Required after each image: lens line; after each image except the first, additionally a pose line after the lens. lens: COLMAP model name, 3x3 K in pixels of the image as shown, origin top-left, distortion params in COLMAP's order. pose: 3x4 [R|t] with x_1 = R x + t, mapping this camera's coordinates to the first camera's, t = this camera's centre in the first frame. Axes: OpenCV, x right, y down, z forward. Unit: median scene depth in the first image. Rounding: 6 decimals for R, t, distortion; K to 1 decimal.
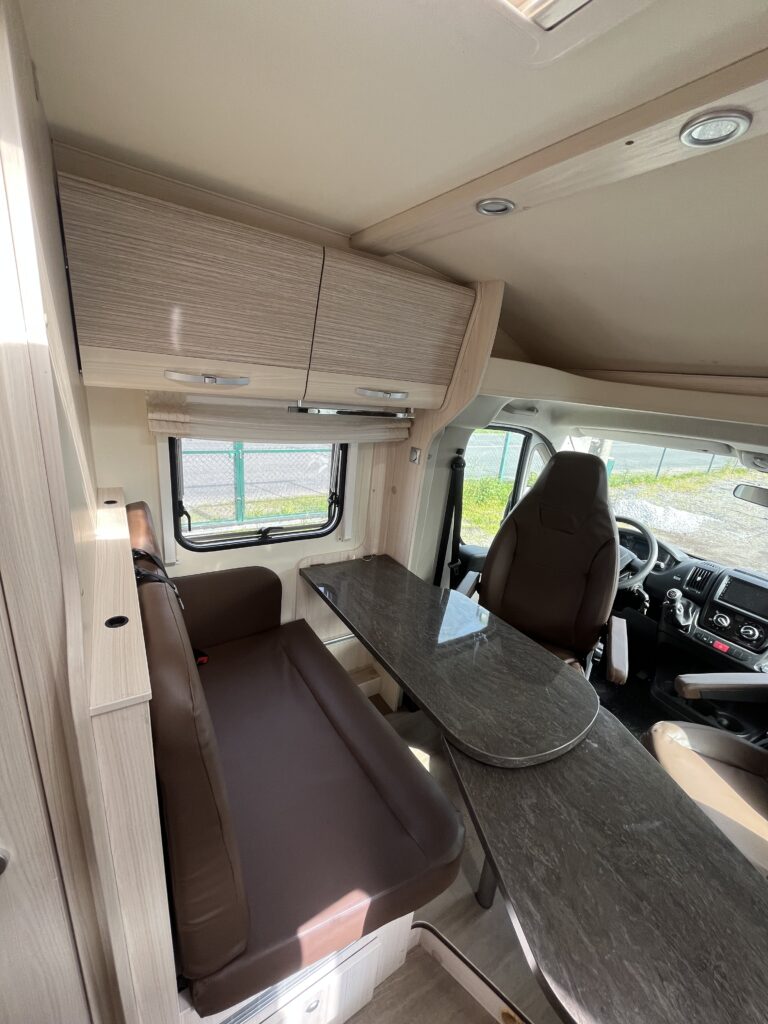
lens RADIAL K [[412.0, 0, 387.5], [0, 412.0, 513.6], [0, 0, 1]] dist [-0.001638, 0.000052]
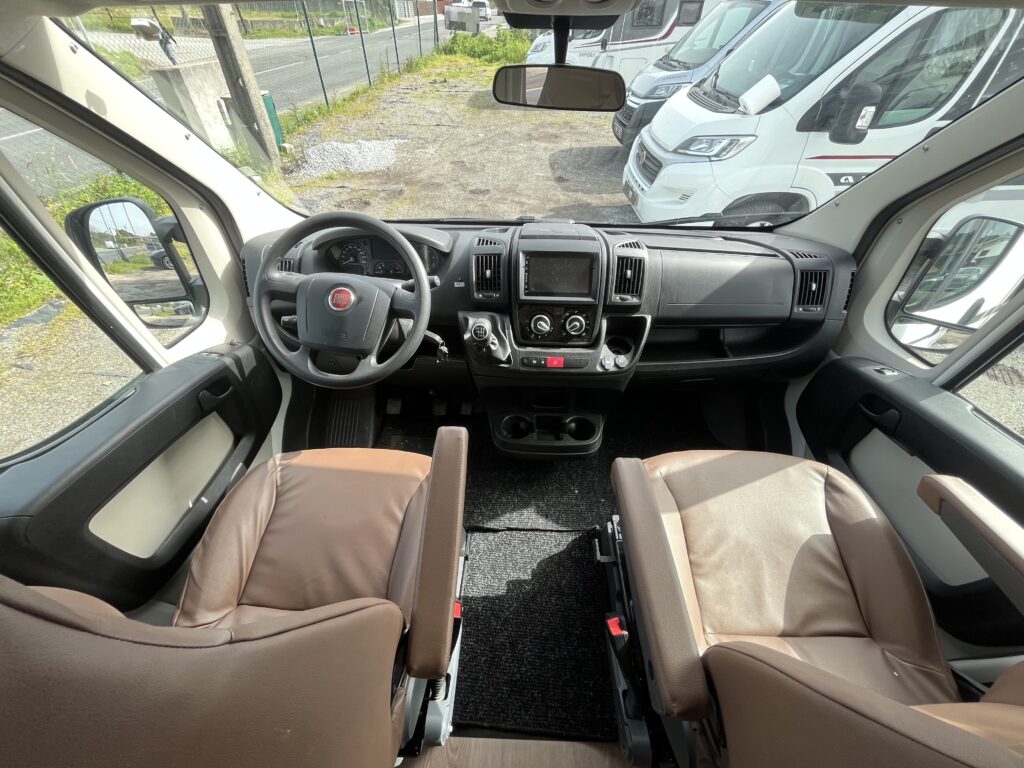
lens RADIAL K [[412.0, 0, 511.4], [0, 412.0, 379.8], [0, 0, 1]] dist [-0.001638, 0.000052]
pose [[0.568494, -0.616268, 0.545003, 0.360654], [0.305935, 0.773320, 0.555319, -0.047330], [-0.763687, -0.148960, 0.628166, 0.588050]]
